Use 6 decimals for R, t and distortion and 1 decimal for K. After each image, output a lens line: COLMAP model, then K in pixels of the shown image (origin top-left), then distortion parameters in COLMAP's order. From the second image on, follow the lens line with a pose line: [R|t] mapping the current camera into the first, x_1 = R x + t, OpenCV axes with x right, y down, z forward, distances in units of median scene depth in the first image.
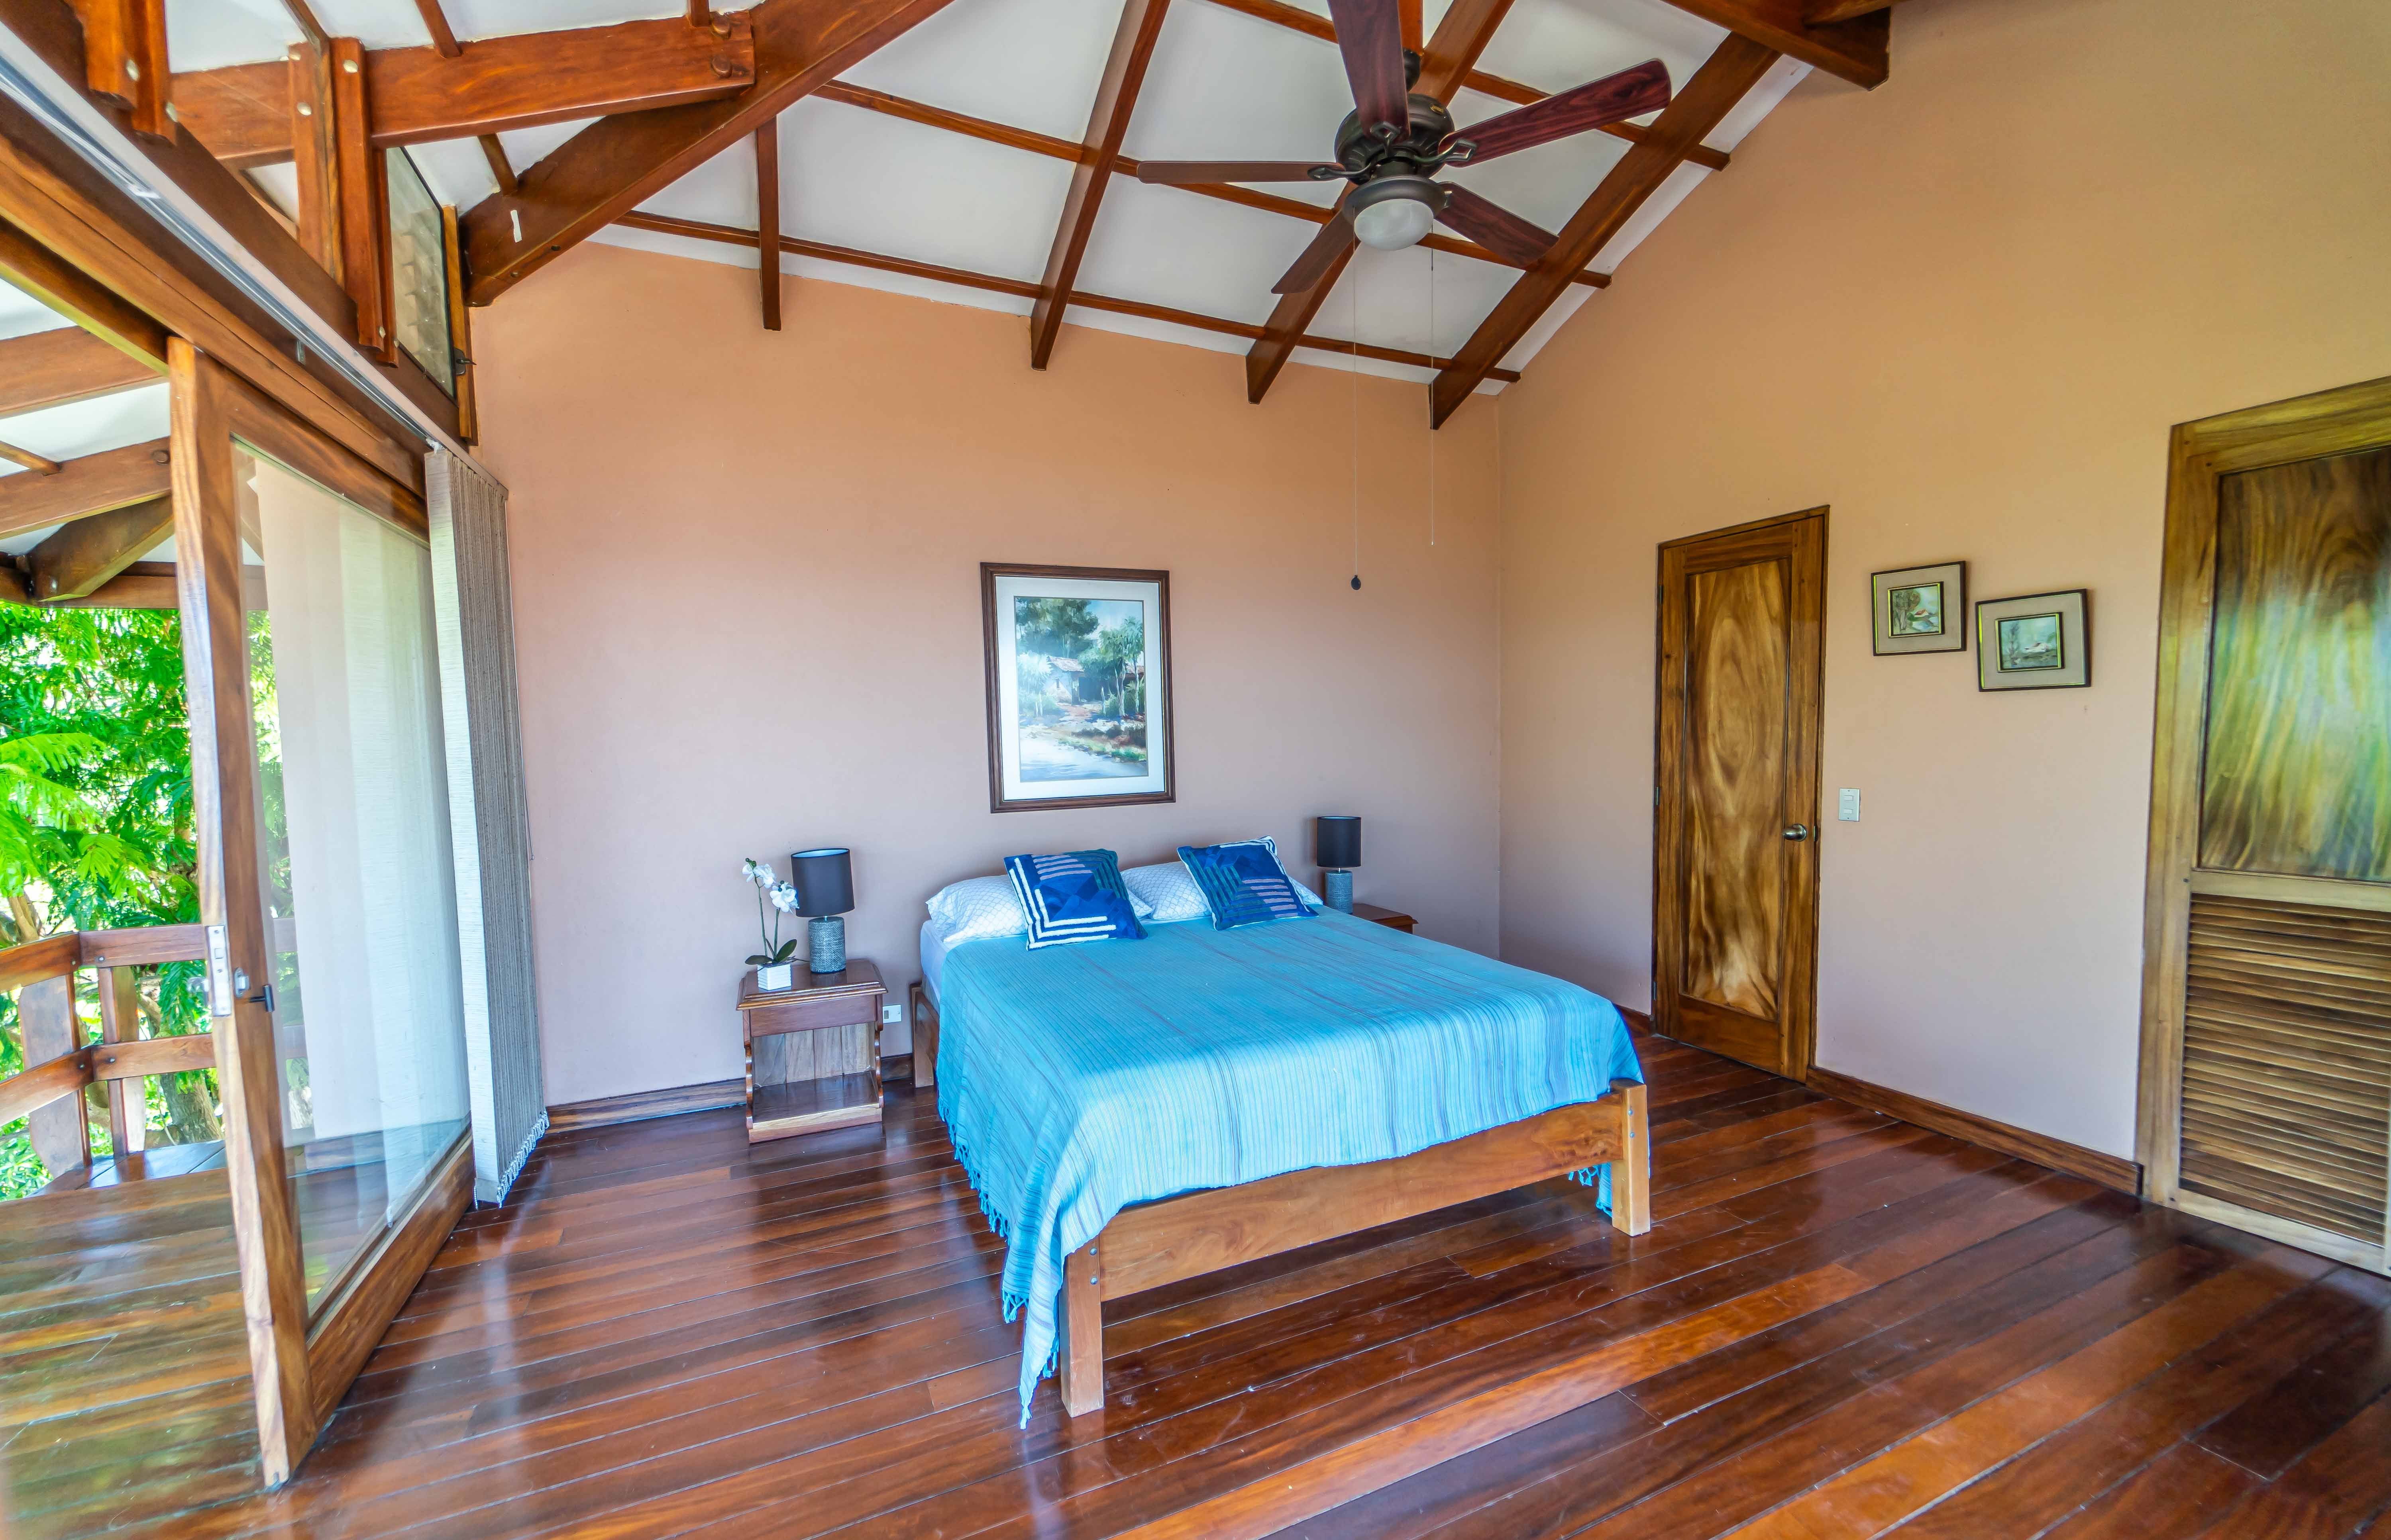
lens RADIAL K [[978.8, 0, 1260.8], [0, 978.8, 791.4], [0, 0, 1]] dist [0.007790, -0.002027]
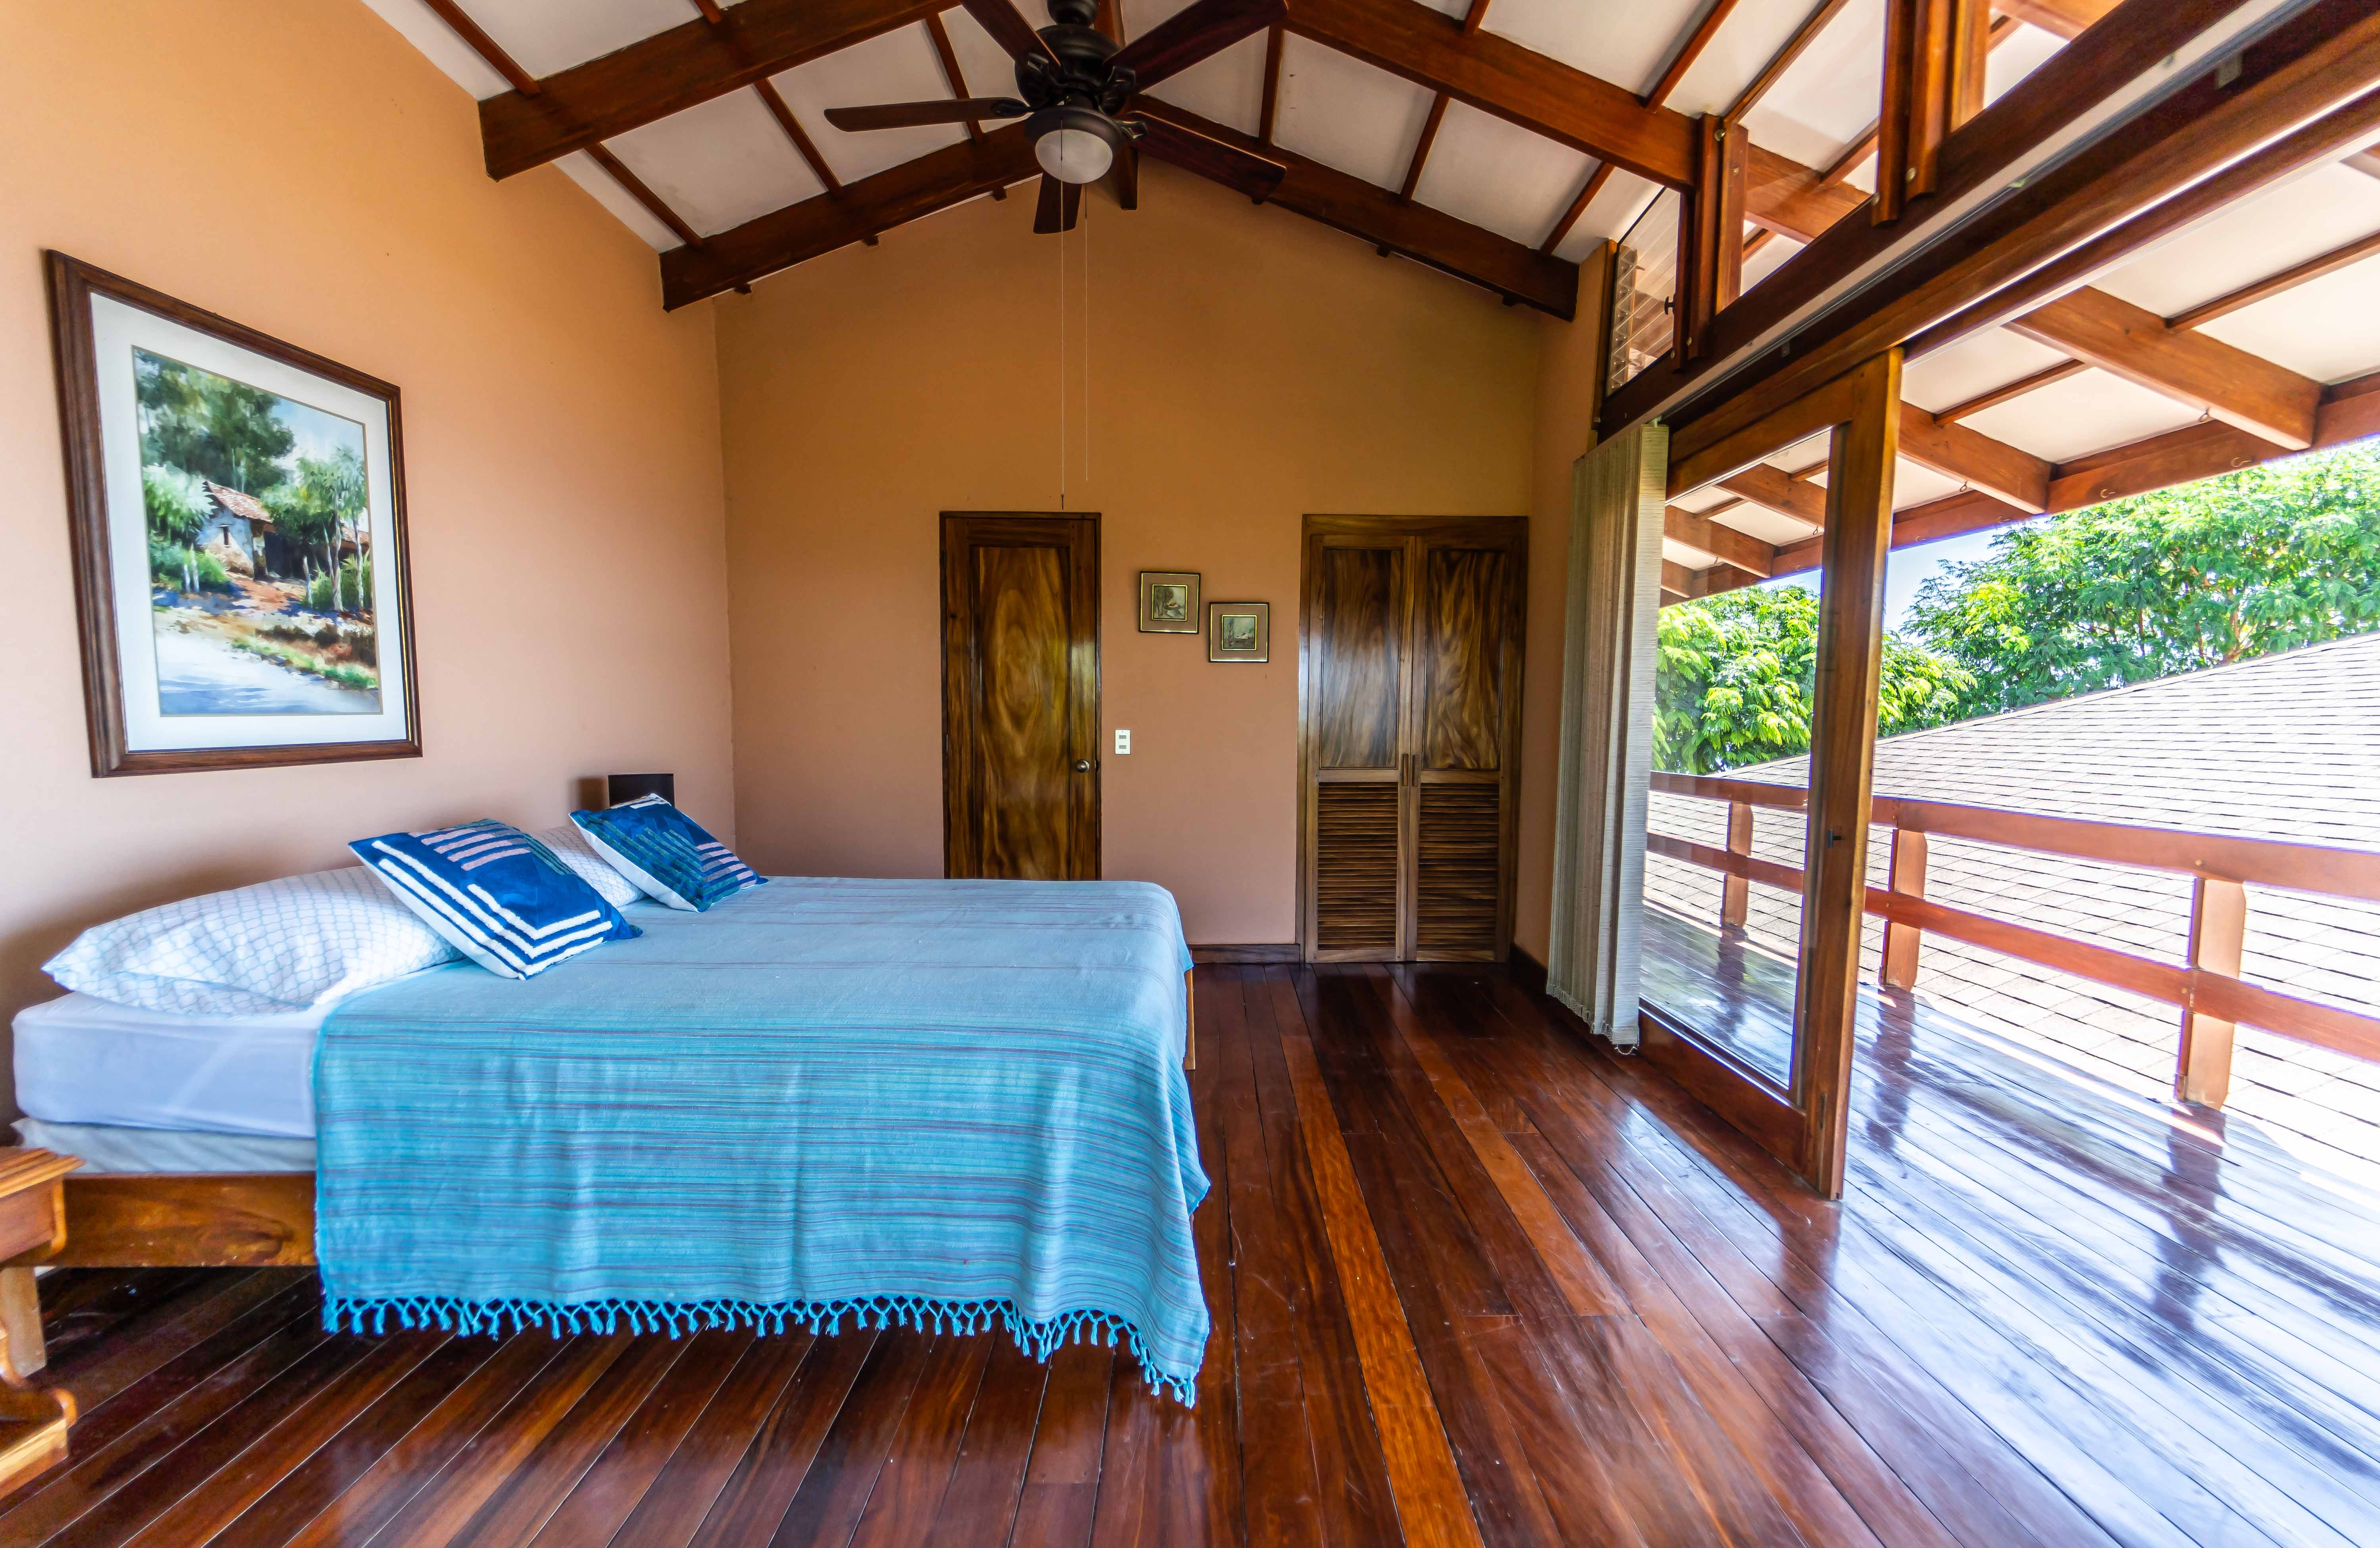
lens RADIAL K [[974.3, 0, 1207.1], [0, 974.3, 787.4], [0, 0, 1]] dist [0.007790, -0.002027]
pose [[0.426600, -0.044611, 0.903339, -0.475983], [0.036503, 0.998818, 0.032087, 0.031321], [-0.903703, 0.019286, 0.427724, 0.282524]]
